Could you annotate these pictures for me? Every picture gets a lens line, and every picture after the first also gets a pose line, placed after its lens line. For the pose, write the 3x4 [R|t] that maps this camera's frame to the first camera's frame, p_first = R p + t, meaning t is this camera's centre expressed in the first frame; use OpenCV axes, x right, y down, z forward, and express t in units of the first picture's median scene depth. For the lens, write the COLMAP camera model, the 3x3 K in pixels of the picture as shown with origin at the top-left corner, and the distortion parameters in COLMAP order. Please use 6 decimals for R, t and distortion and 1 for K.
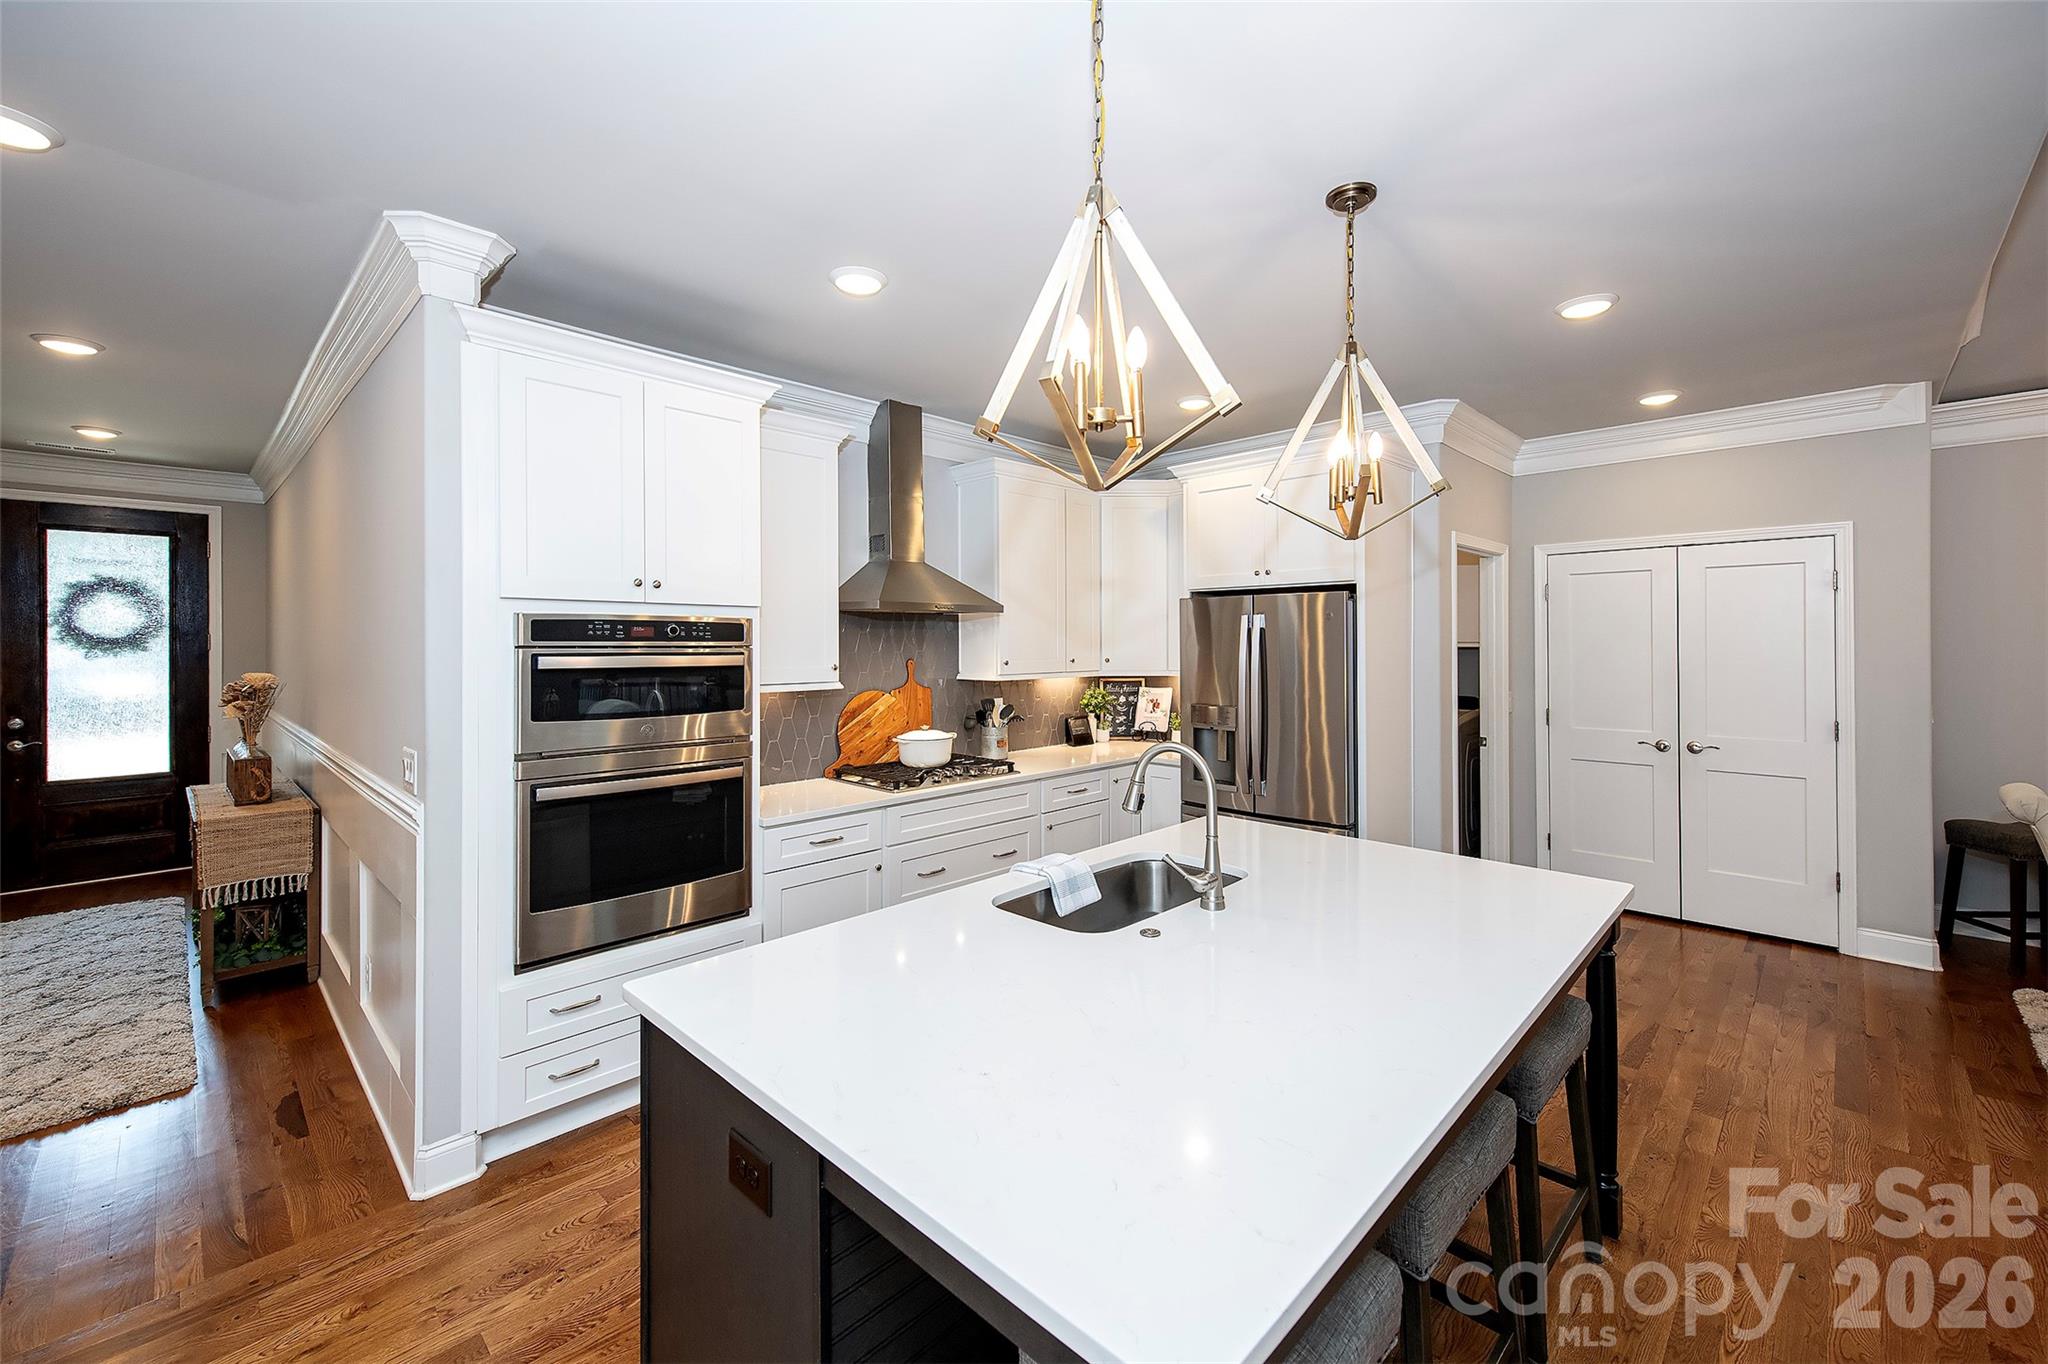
lens RADIAL K [[832.6, 0, 1022.8], [0, 832.6, 650.1], [0, 0, 1]] dist [0.010520, -0.000188]
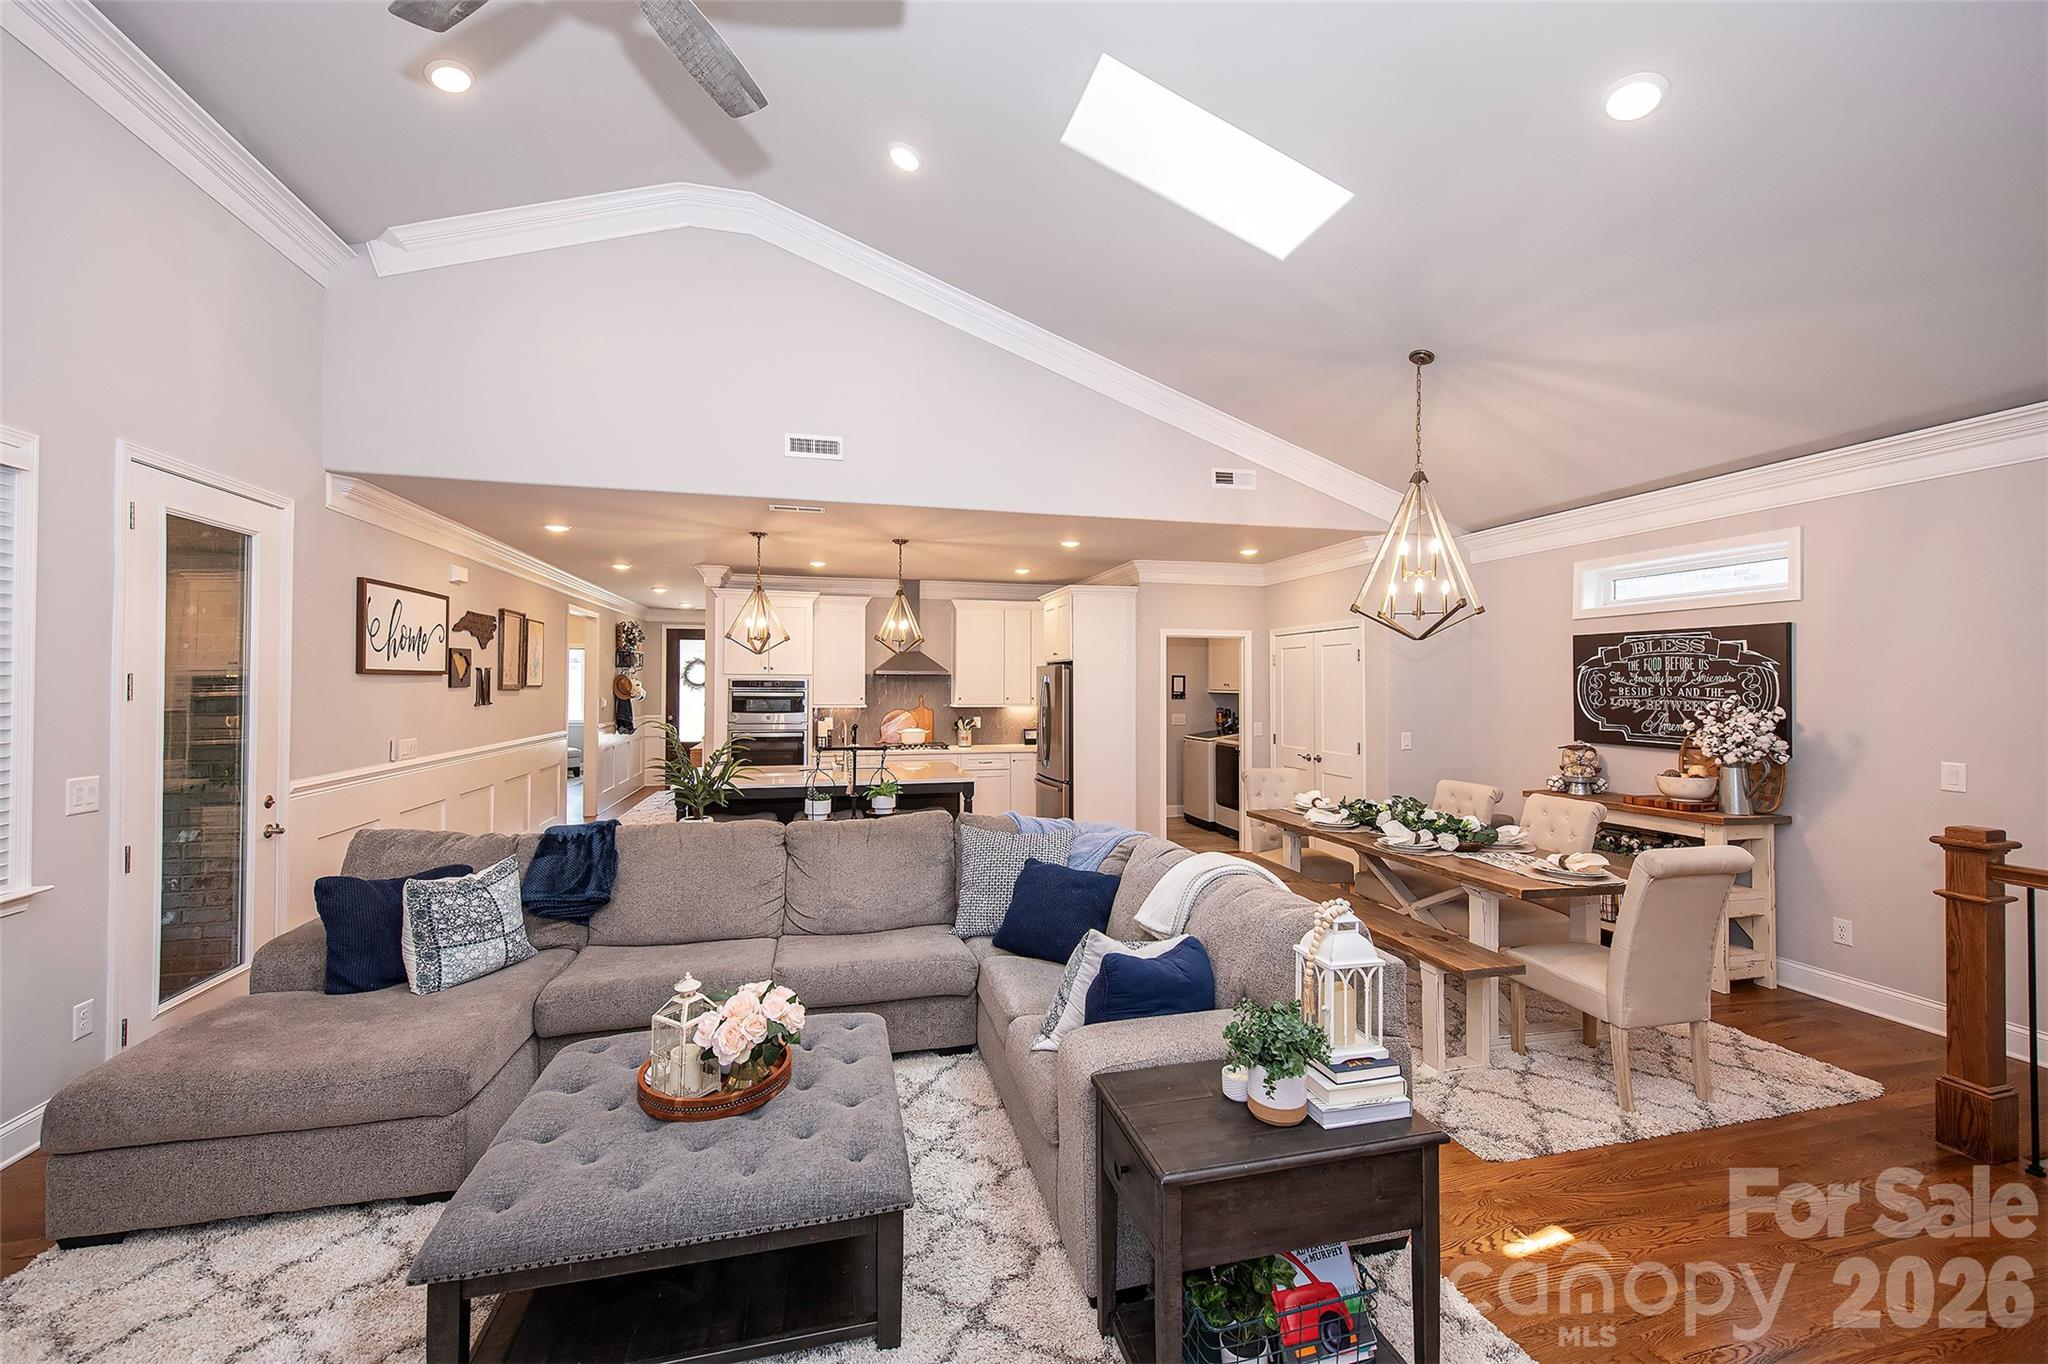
lens RADIAL K [[803.2, 0, 1033.1], [0, 803.2, 681.2], [0, 0, 1]] dist [0.008532, -0.000162]
pose [[0.857151, 0.004297, -0.515047, 1.272974], [-0.010327, 0.999908, -0.008843, -0.012757], [0.514962, 0.012899, 0.857116, -0.671517]]
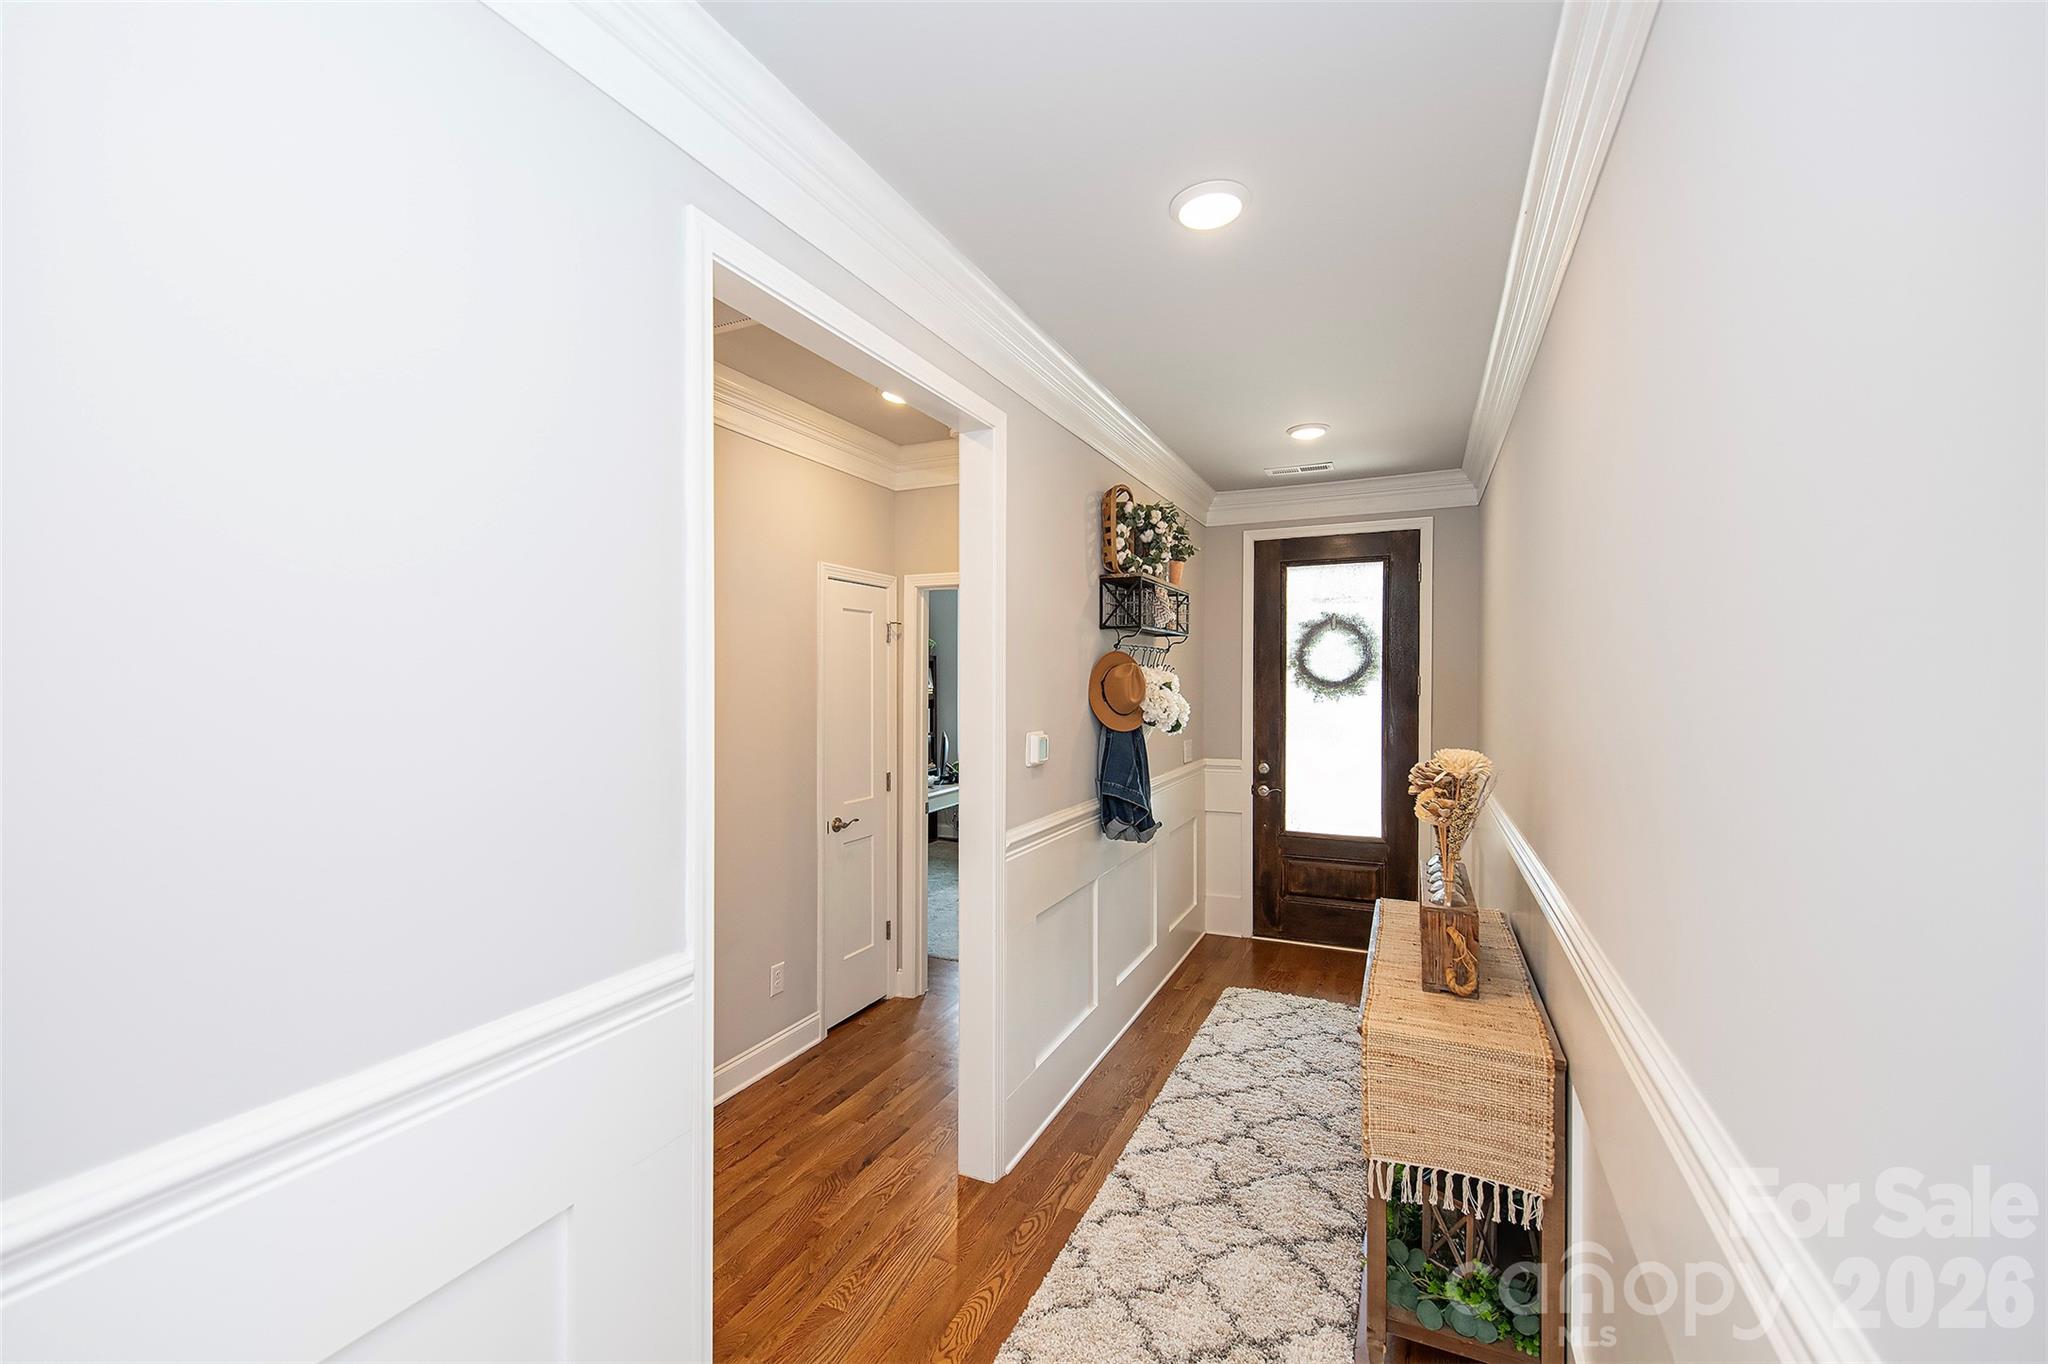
lens RADIAL K [[803.2, 0, 1033.1], [0, 803.2, 681.2], [0, 0, 1]] dist [0.008532, -0.000162]
pose [[0.323135, 0.004567, -0.946342, -0.484354], [-0.009594, 0.999953, 0.001550, -0.015516], [0.946304, 0.008579, 0.323164, 0.544803]]
